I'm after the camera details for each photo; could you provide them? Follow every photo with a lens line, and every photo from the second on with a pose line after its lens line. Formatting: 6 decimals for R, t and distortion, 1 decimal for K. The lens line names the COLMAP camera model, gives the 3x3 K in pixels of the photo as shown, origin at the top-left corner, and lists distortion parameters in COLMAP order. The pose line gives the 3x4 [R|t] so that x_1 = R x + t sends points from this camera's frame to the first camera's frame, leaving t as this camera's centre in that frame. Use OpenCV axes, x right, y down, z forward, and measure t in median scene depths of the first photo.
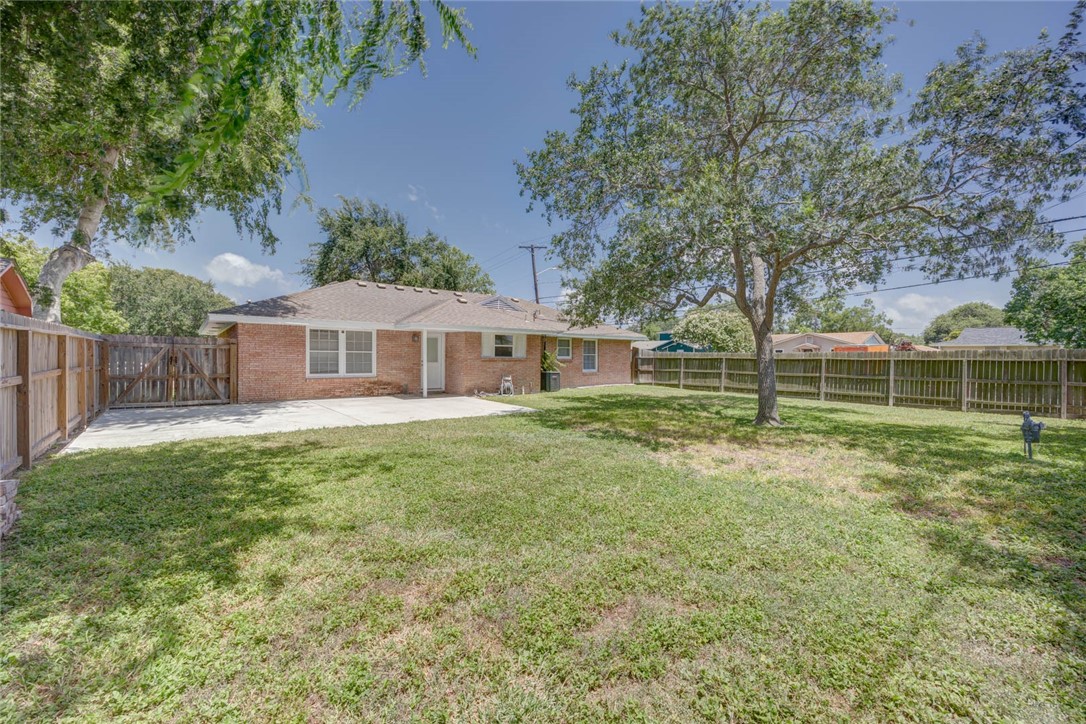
lens RADIAL K [[448.2, 0, 543.0], [0, 448.2, 362.0], [0, 0, 1]] dist [0.019443, 0.000047]
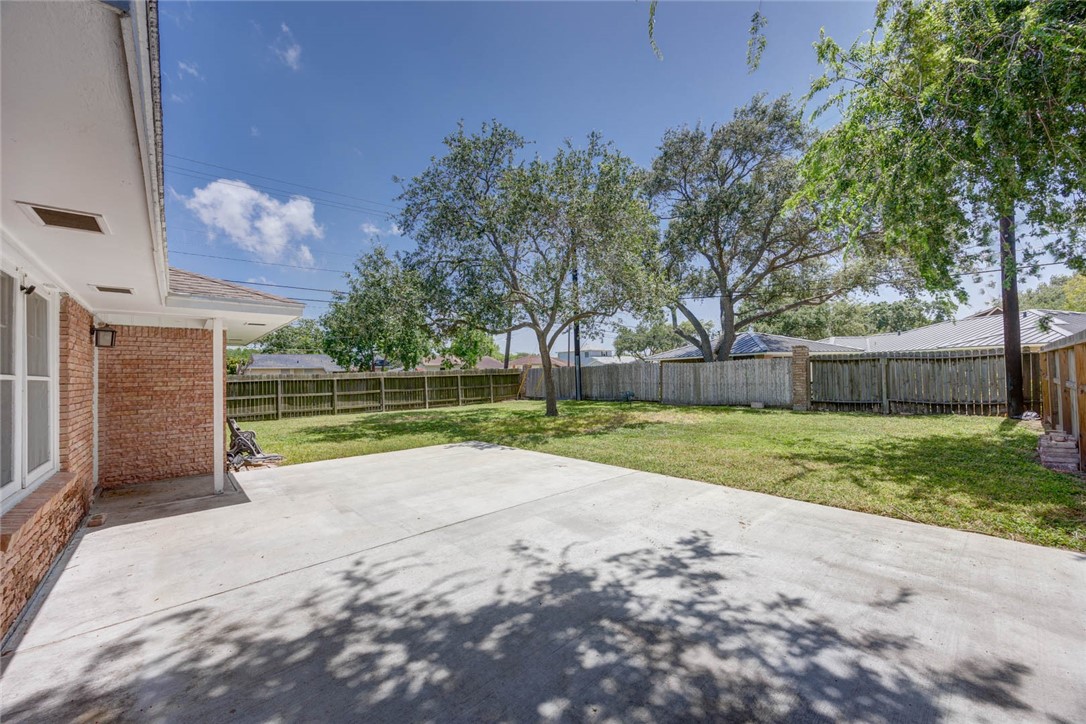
lens RADIAL K [[419.9, 0, 543.0], [0, 419.9, 362.0], [0, 0, 1]] dist [-0.000016, 0.000162]
pose [[-0.047275, 0.017446, 0.998730, -0.608406], [0.038689, 0.999129, -0.015622, -0.017601], [-0.998132, 0.037901, -0.047909, 0.686442]]
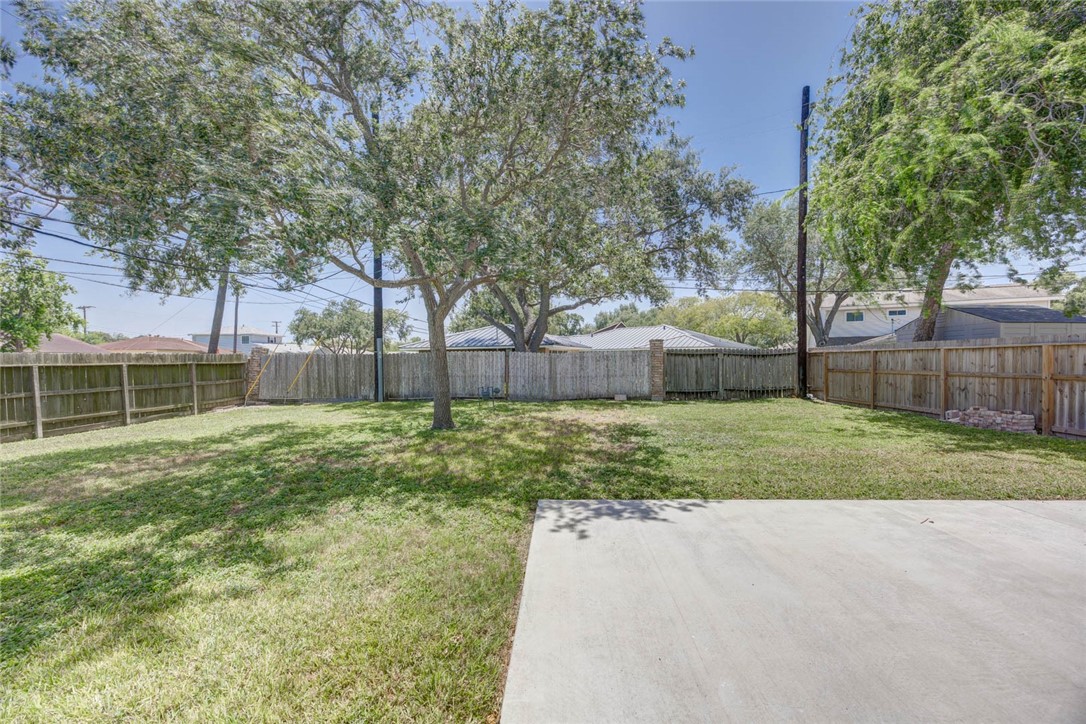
lens RADIAL K [[419.9, 0, 543.0], [0, 419.9, 362.0], [0, 0, 1]] dist [-0.000016, 0.000162]
pose [[-0.746718, -0.006799, 0.665106, -0.187001], [0.010622, 0.999698, 0.022145, -0.017998], [-0.665056, 0.023601, -0.746420, 0.967127]]
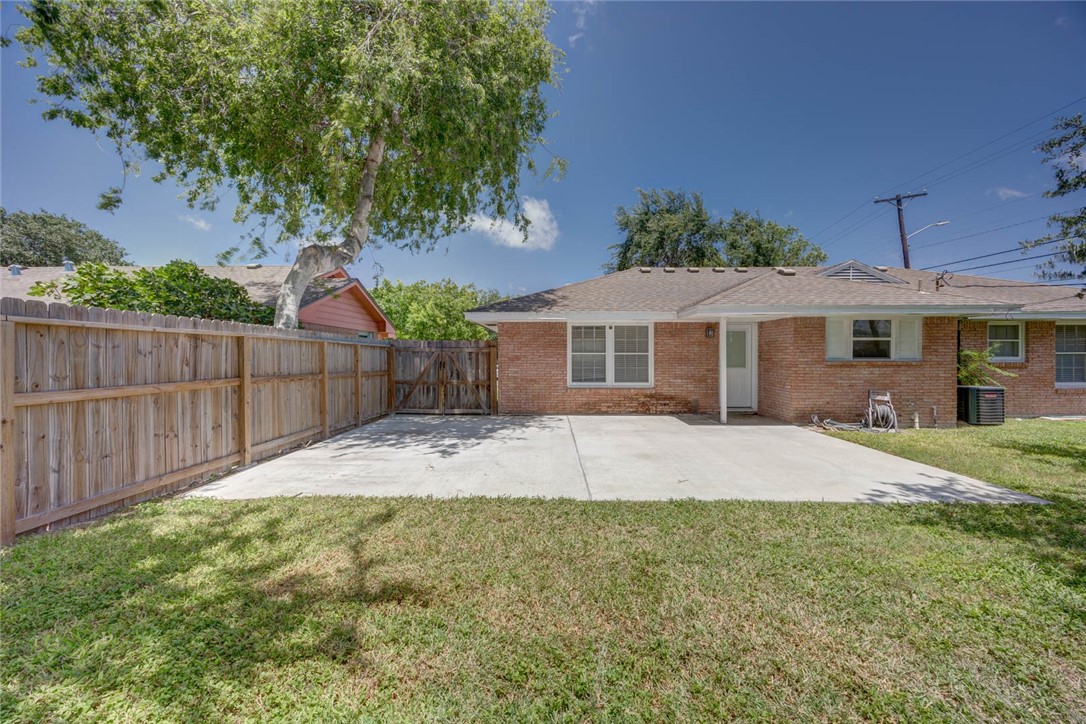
lens RADIAL K [[419.9, 0, 543.0], [0, 419.9, 362.0], [0, 0, 1]] dist [-0.000016, 0.000162]
pose [[0.770952, -0.002948, -0.636887, -0.073324], [-0.000802, 0.999984, -0.005599, -0.004425], [0.636893, 0.004827, 0.770937, 0.345002]]
